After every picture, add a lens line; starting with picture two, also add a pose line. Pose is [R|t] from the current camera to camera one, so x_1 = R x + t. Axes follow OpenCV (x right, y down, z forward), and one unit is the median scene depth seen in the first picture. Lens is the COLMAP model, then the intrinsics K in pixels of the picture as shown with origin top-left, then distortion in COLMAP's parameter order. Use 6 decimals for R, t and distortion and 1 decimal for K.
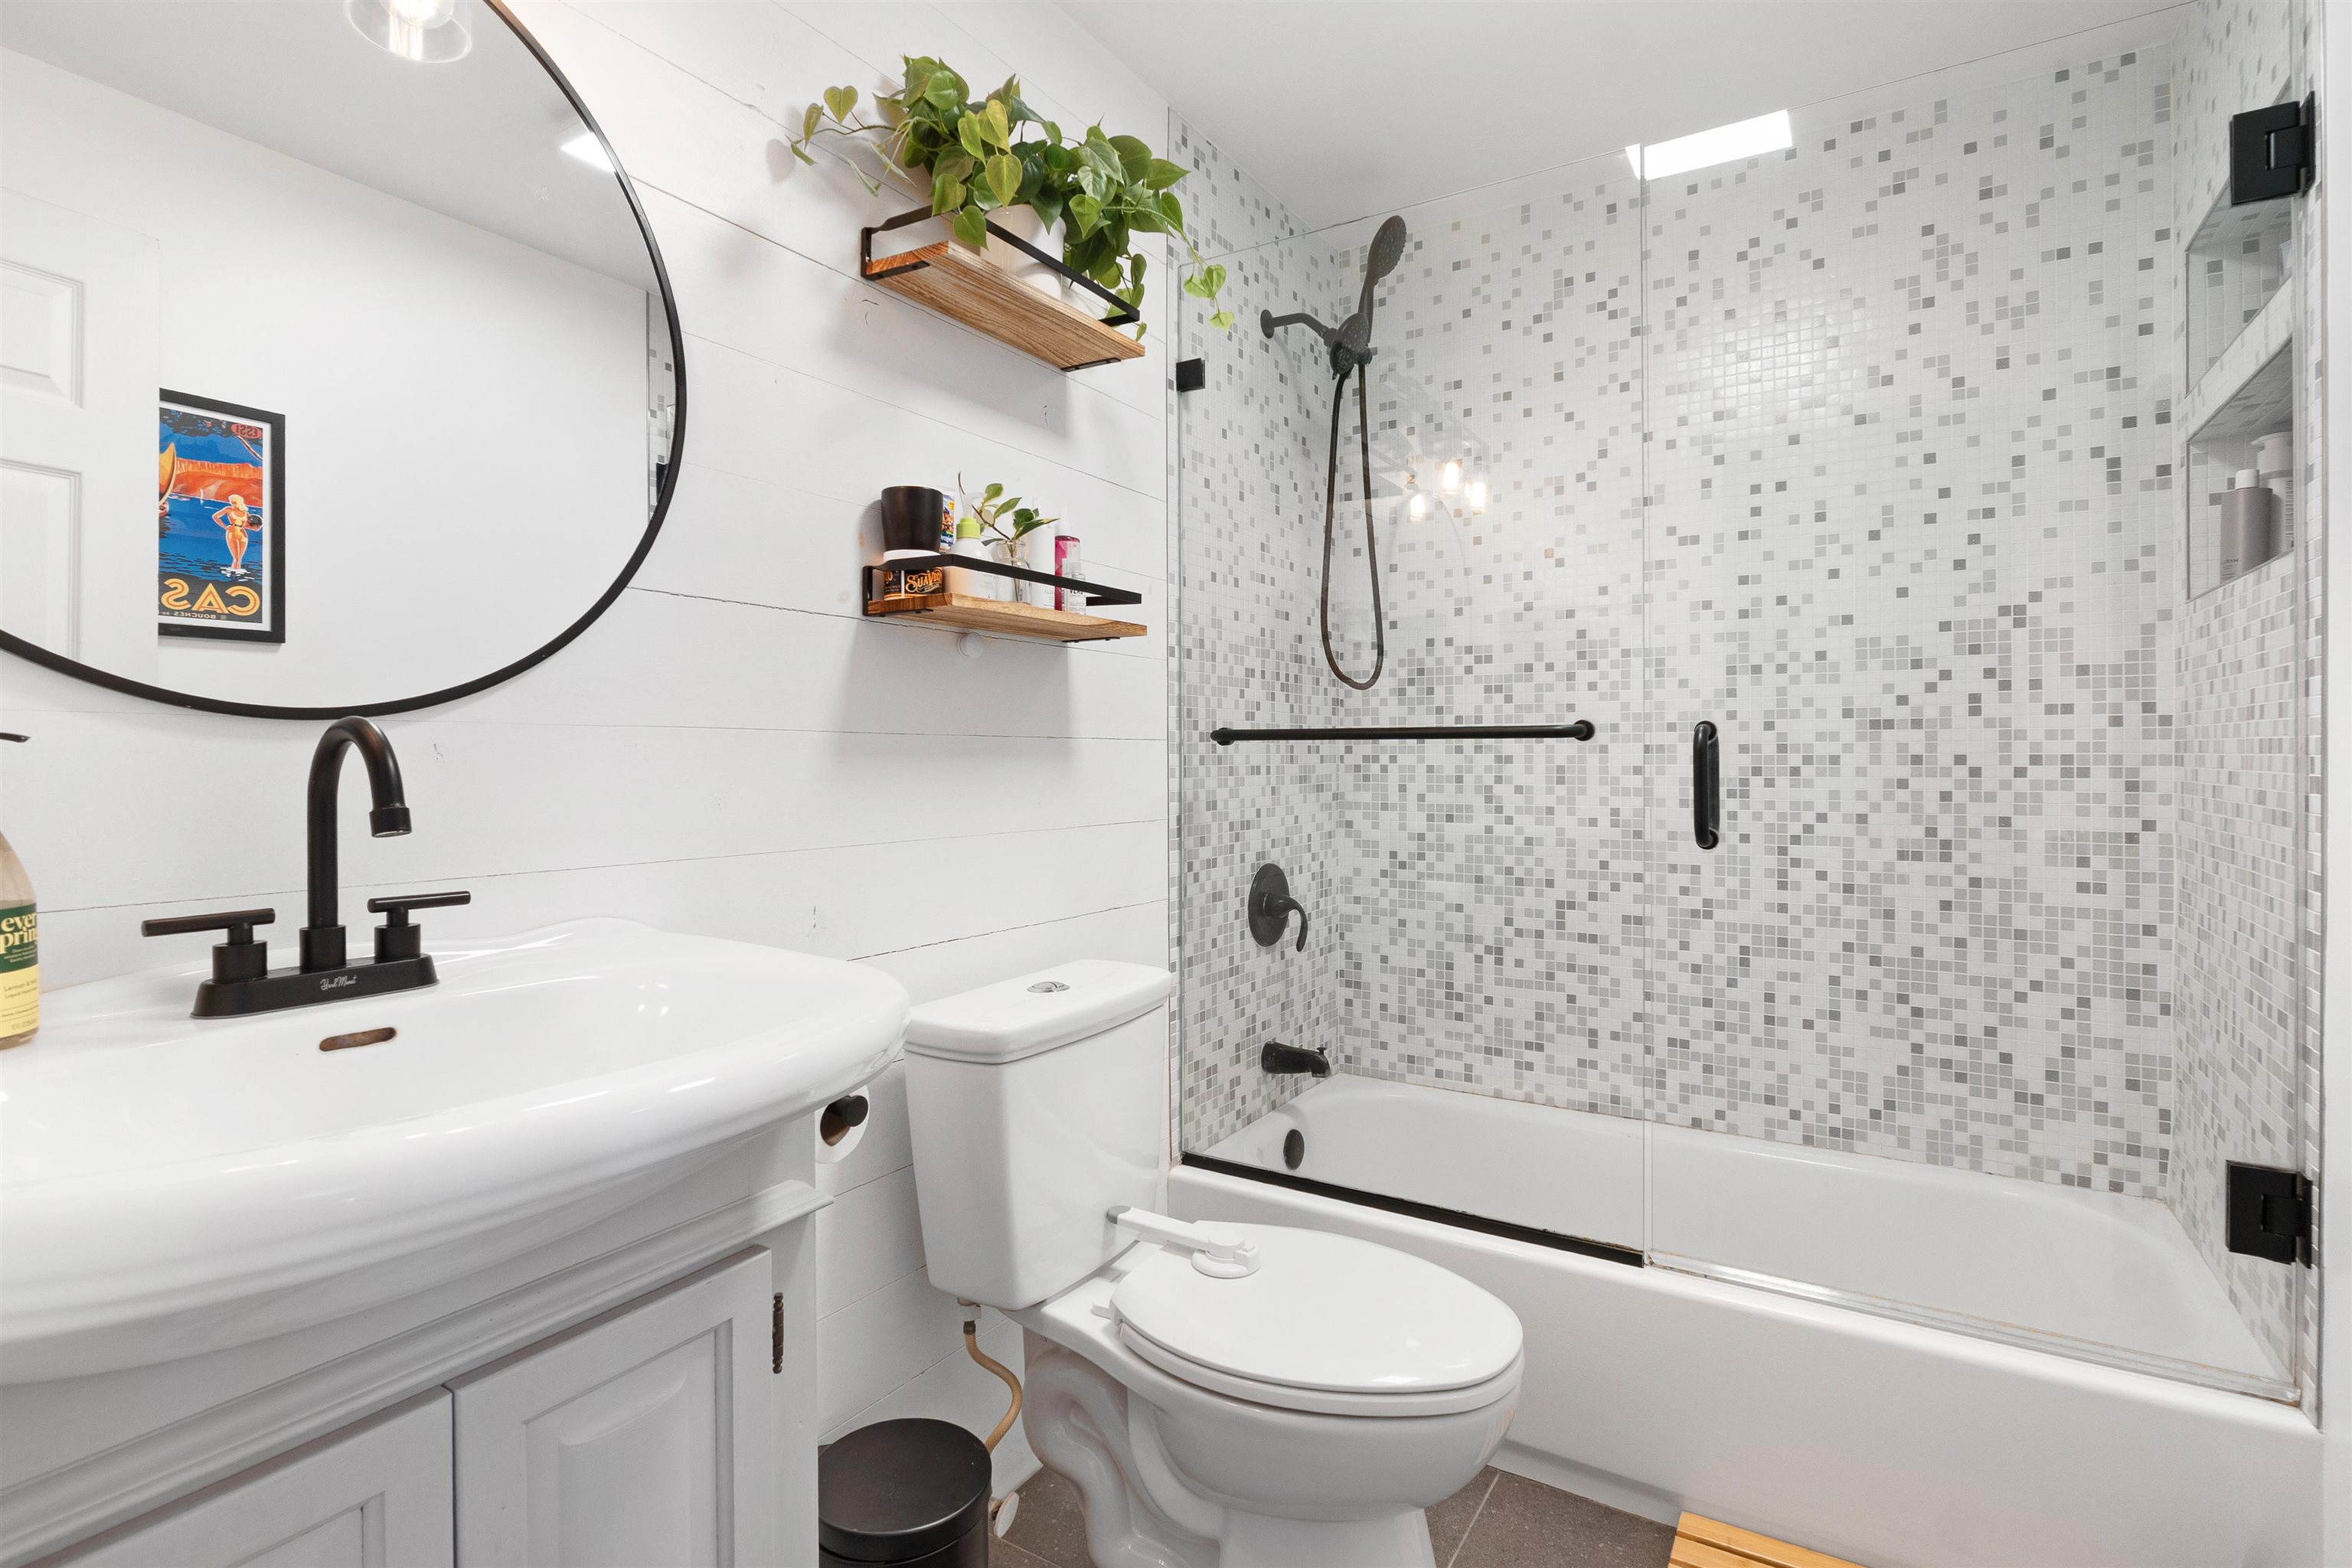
lens RADIAL K [[1150.2, 0, 1168.7], [0, 1150.2, 765.8], [0, 0, 1]] dist [-0.001945, -0.000022]
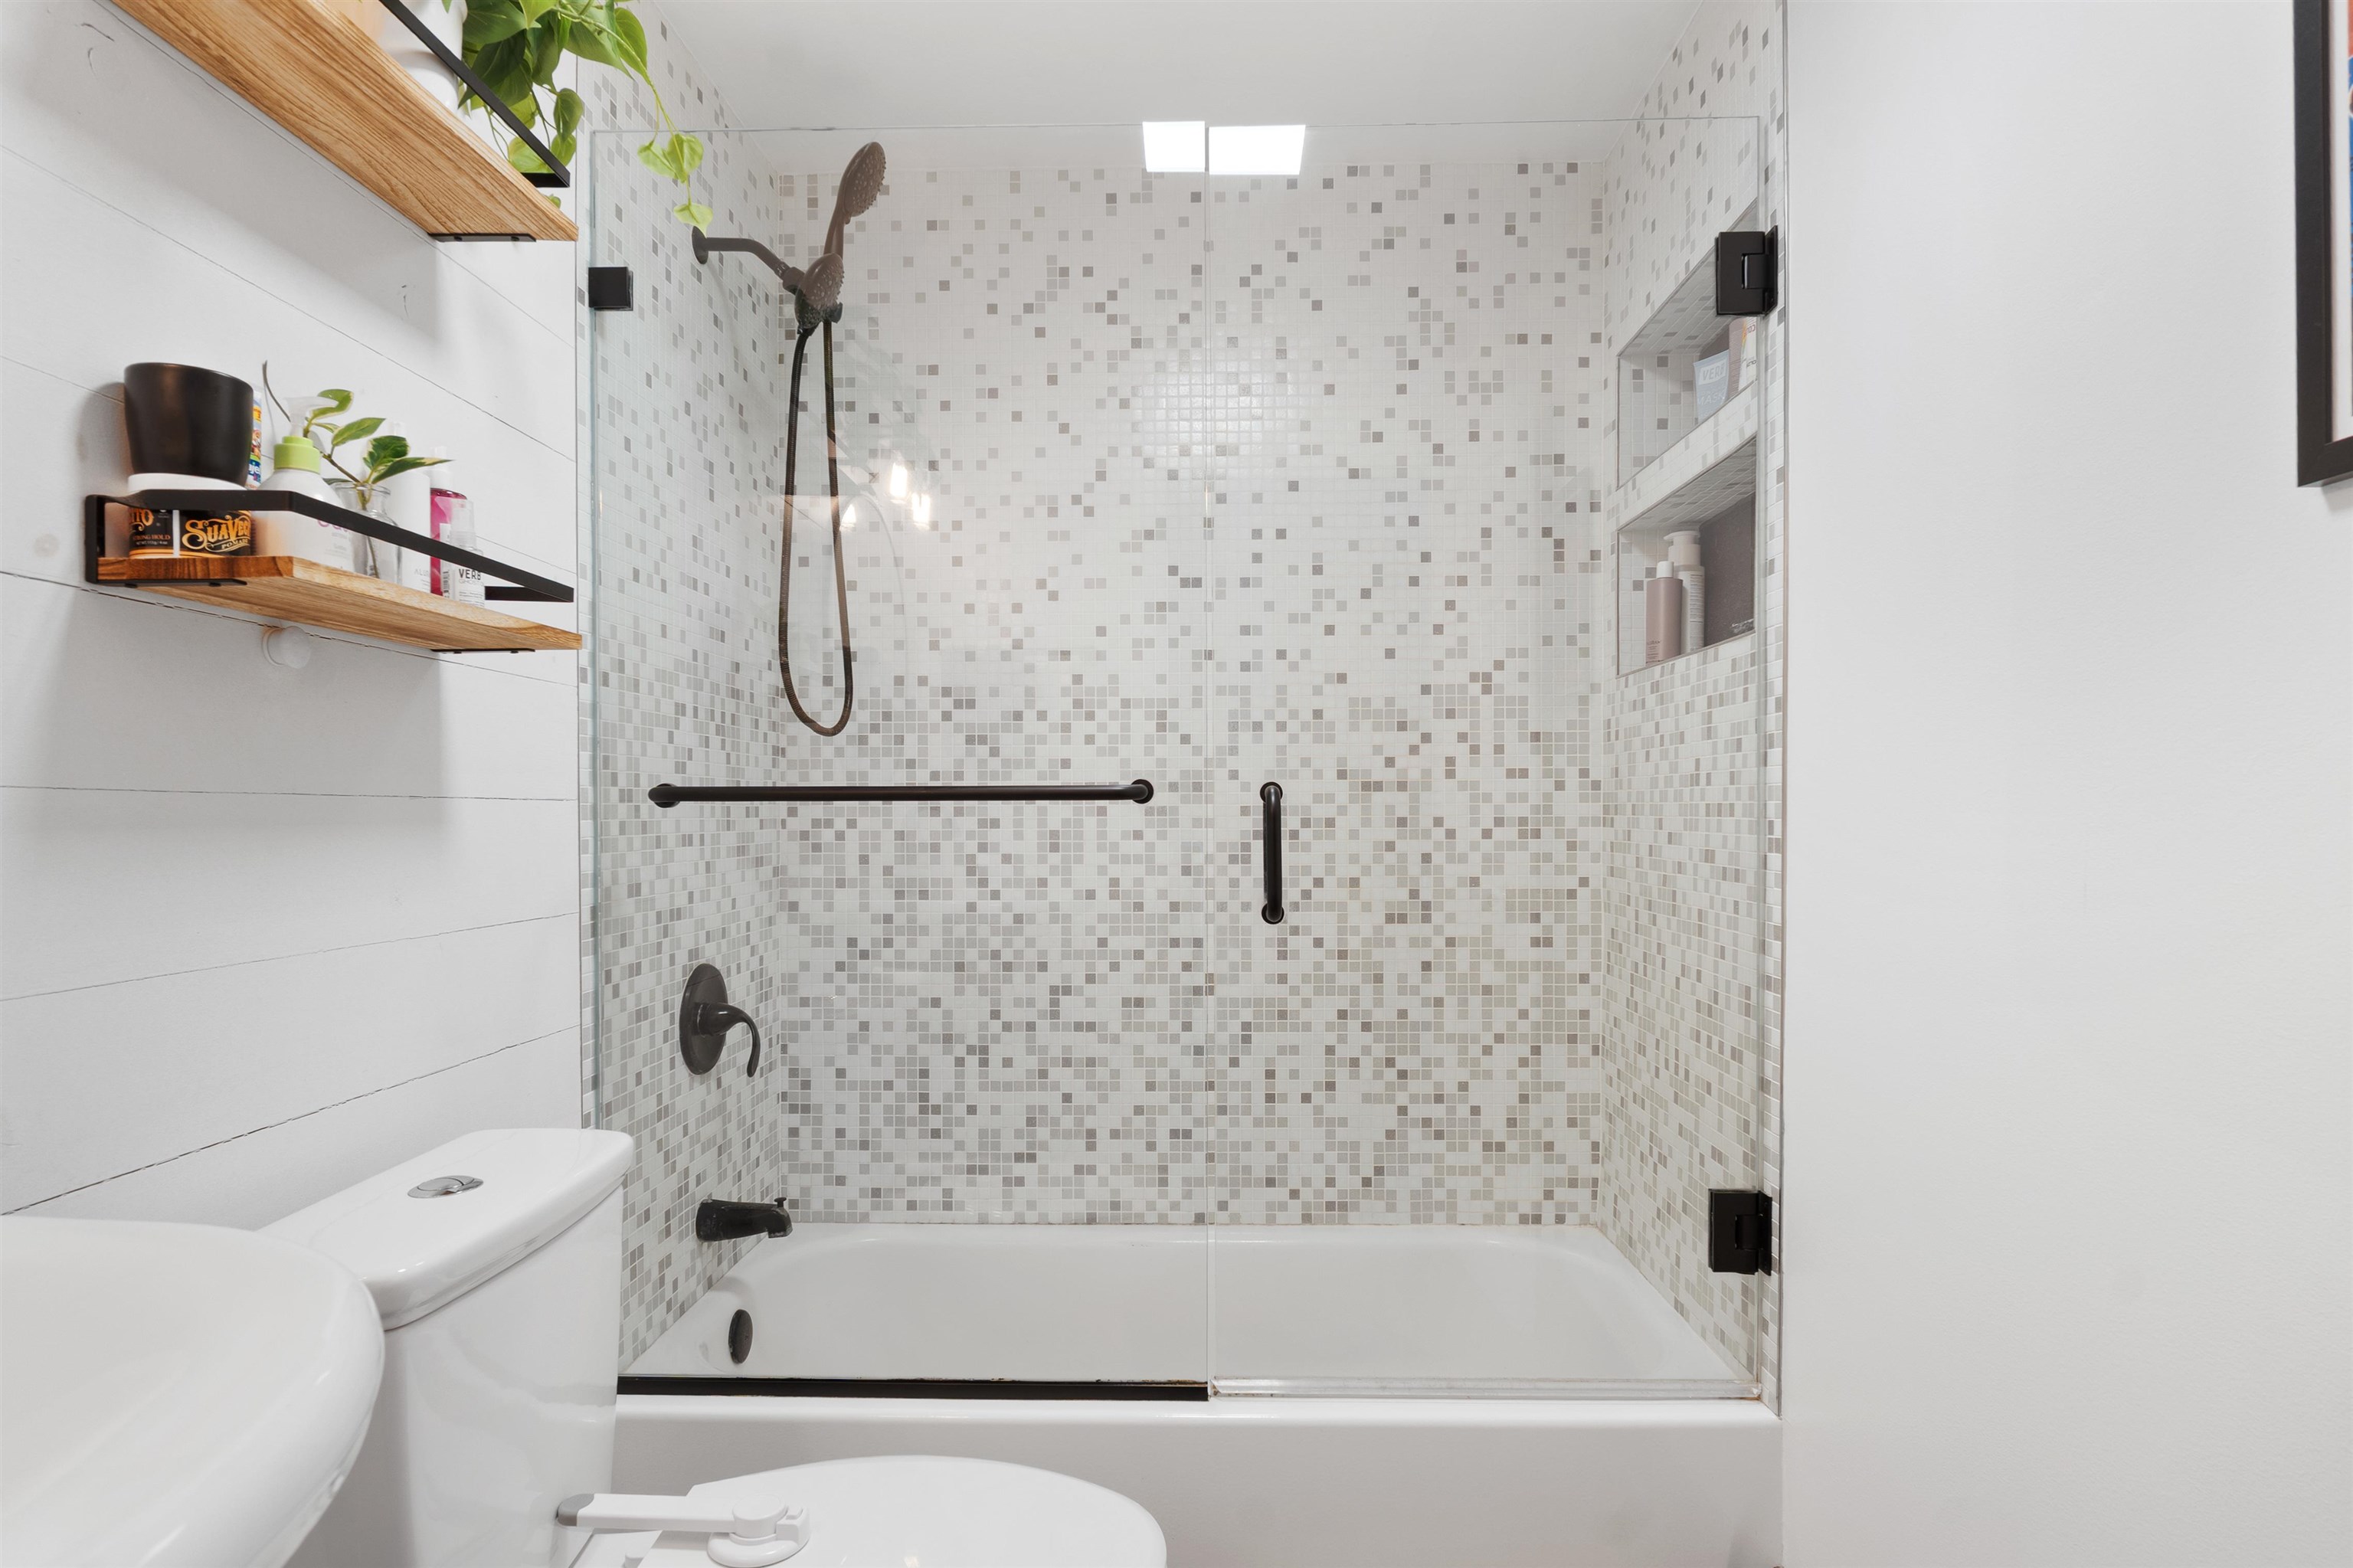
lens RADIAL K [[1306.6, 0, 1180.9], [0, 1306.6, 828.7], [0, 0, 1]] dist [-0.000779, -0.000611]
pose [[0.858901, -0.008402, 0.512073, -0.091867], [0.007091, 0.999965, 0.004513, -0.005739], [-0.512093, -0.000246, 0.858930, 0.119172]]
